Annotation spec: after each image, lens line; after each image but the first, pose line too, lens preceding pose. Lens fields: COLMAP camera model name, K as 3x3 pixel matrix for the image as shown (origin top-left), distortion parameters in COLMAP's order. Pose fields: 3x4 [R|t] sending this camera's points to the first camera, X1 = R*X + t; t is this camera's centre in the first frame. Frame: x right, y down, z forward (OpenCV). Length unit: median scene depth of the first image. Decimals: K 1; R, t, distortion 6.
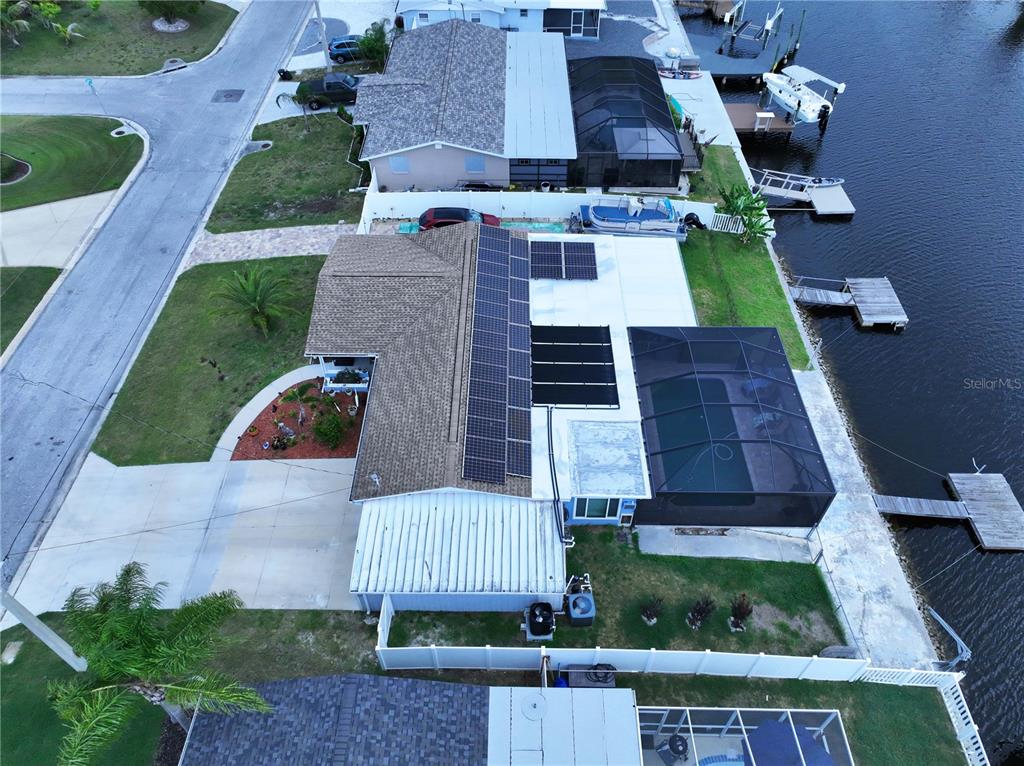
lens RADIAL K [[717.3, 0, 513.2], [0, 717.3, 387.0], [0, 0, 1]] dist [-0.003026, 0.020948]
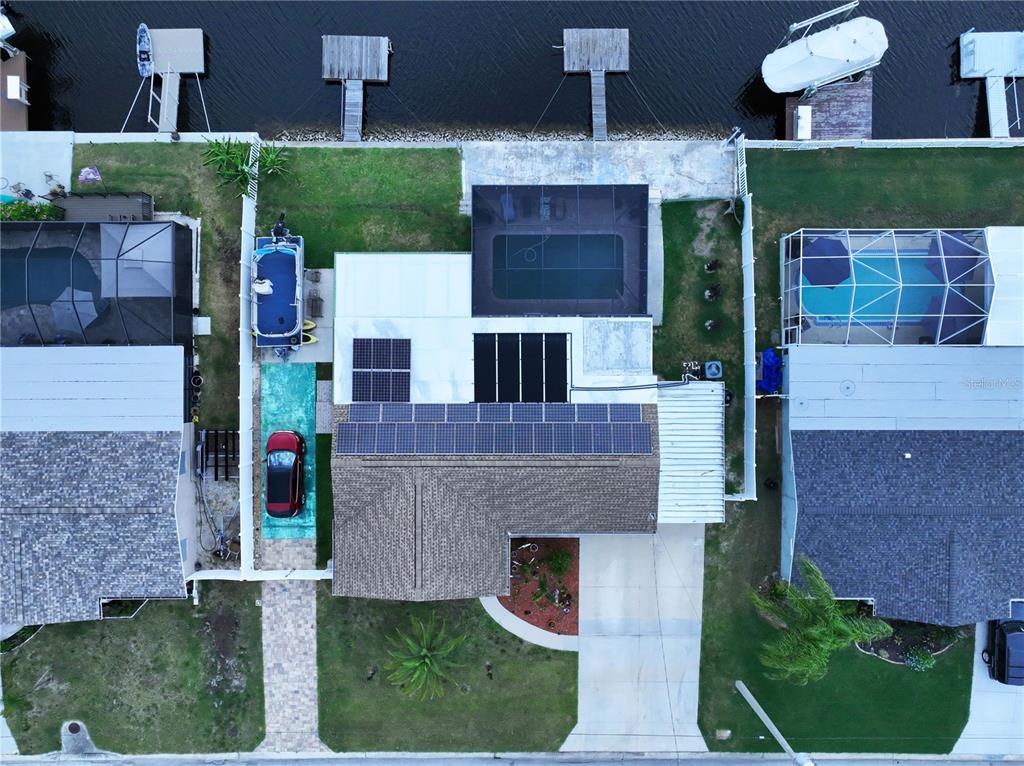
lens RADIAL K [[717.3, 0, 513.2], [0, 717.3, 387.0], [0, 0, 1]] dist [-0.003026, 0.020948]
pose [[-0.006749, -0.999961, -0.005681, 0.051322], [0.737009, -0.008814, 0.675826, -0.752582], [-0.675849, 0.000374, 0.737040, 0.118663]]
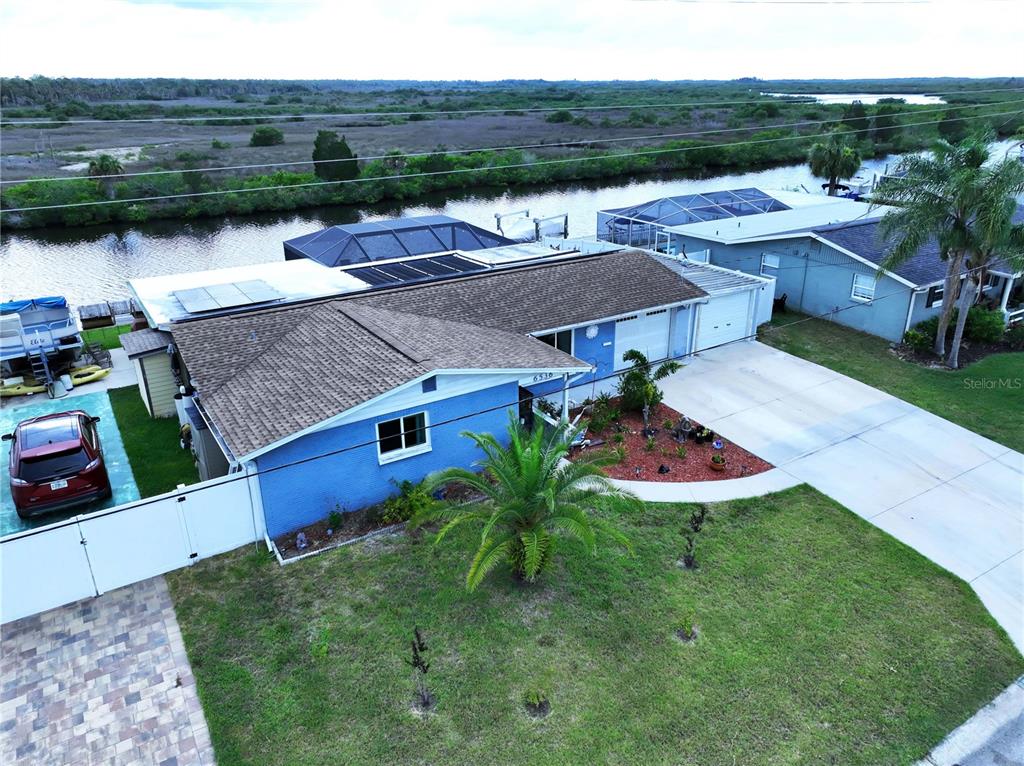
lens RADIAL K [[735.2, 0, 512.0], [0, 735.2, 383.0], [0, 0, 1]] dist [0.005897, 0.003647]
pose [[-0.539794, -0.313461, 0.781259, -0.660309], [0.623021, 0.475361, 0.621190, -0.412900], [-0.566099, 0.822055, -0.061304, 0.985672]]
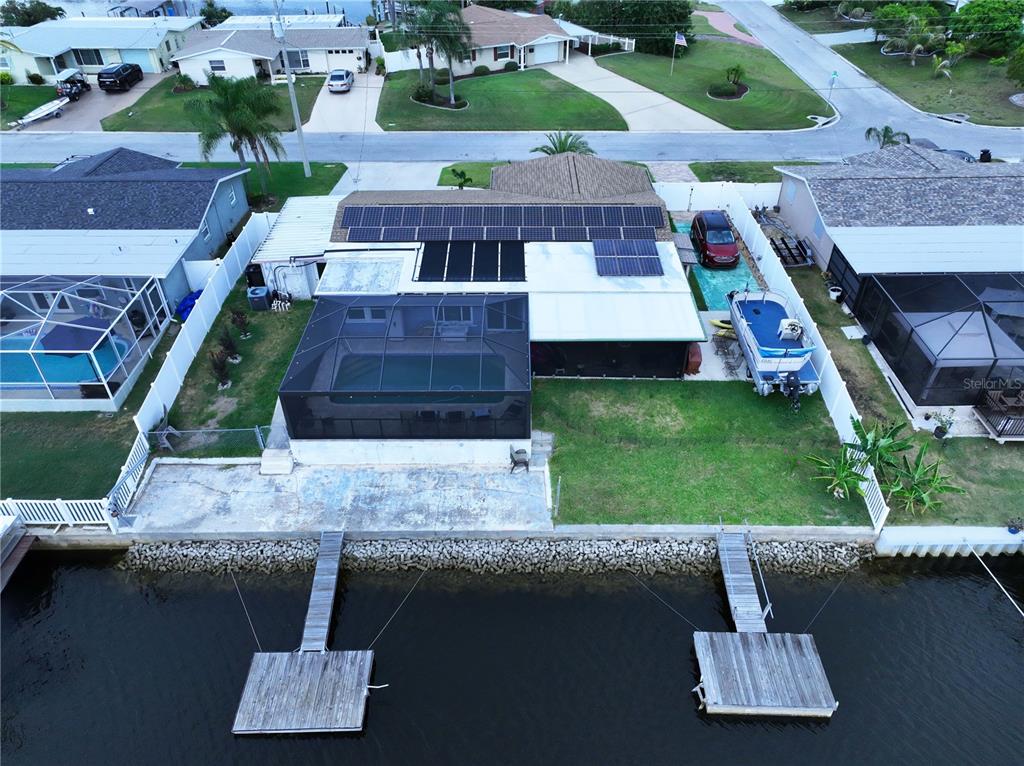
lens RADIAL K [[717.3, 0, 513.2], [0, 717.3, 387.0], [0, 0, 1]] dist [-0.003026, 0.020948]
pose [[0.005006, 0.620048, -0.784548, 0.924944], [-0.729864, 0.538576, 0.420992, -0.380069], [0.683574, 0.570506, 0.455247, 0.589333]]
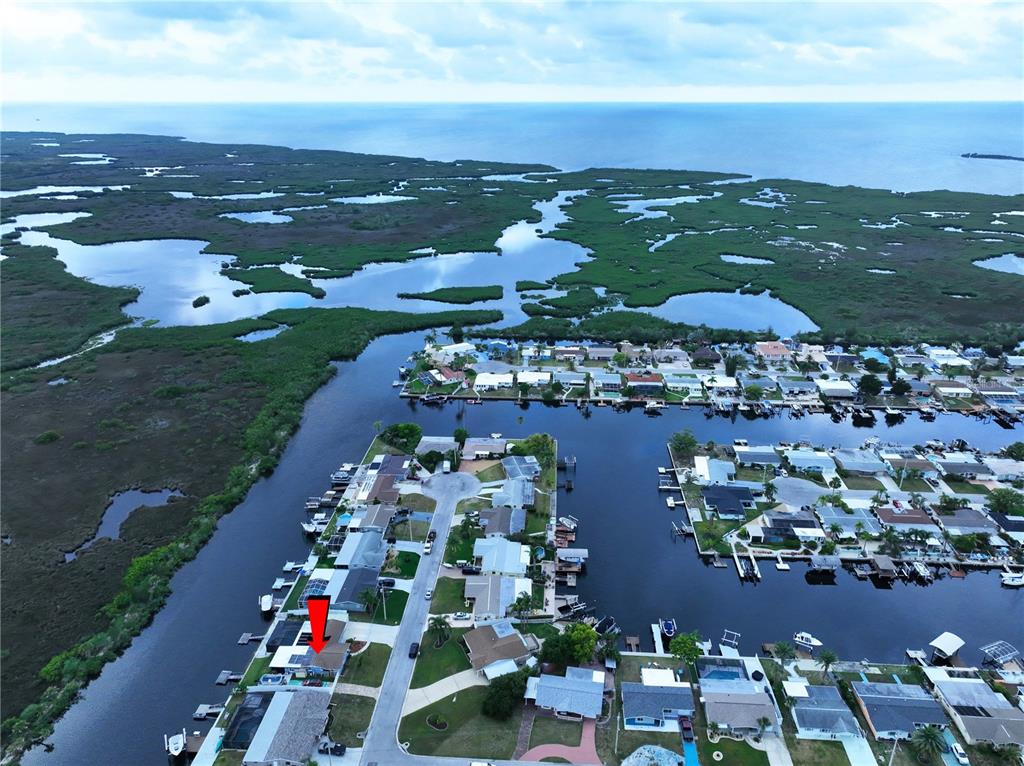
lens RADIAL K [[717.3, 0, 513.2], [0, 717.3, 387.0], [0, 0, 1]] dist [-0.003026, 0.020948]
pose [[-0.998451, -0.019601, 0.052073, -1.677420], [0.041636, 0.357612, 0.932942, -5.525645], [-0.036908, 0.933665, -0.356242, 0.982778]]
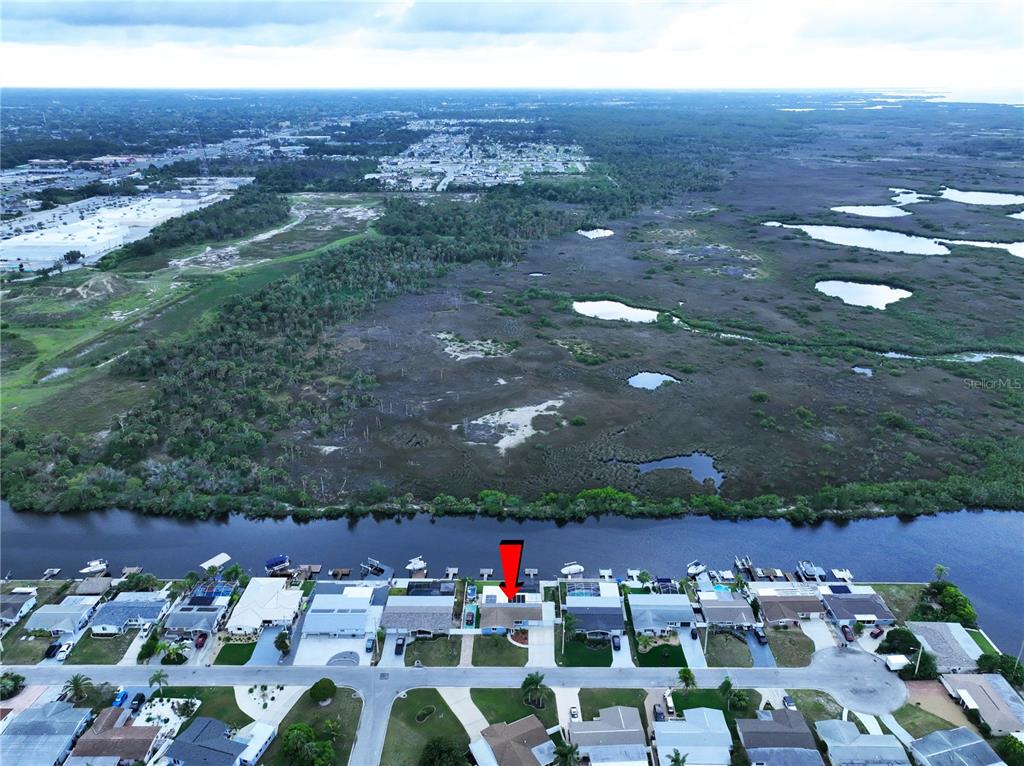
lens RADIAL K [[717.3, 0, 513.2], [0, 717.3, 387.0], [0, 0, 1]] dist [-0.003026, 0.020948]
pose [[0.004087, -0.388494, 0.921442, -4.586135], [0.733699, 0.627261, 0.261209, -2.629005], [-0.679463, 0.674993, 0.287601, -1.904971]]
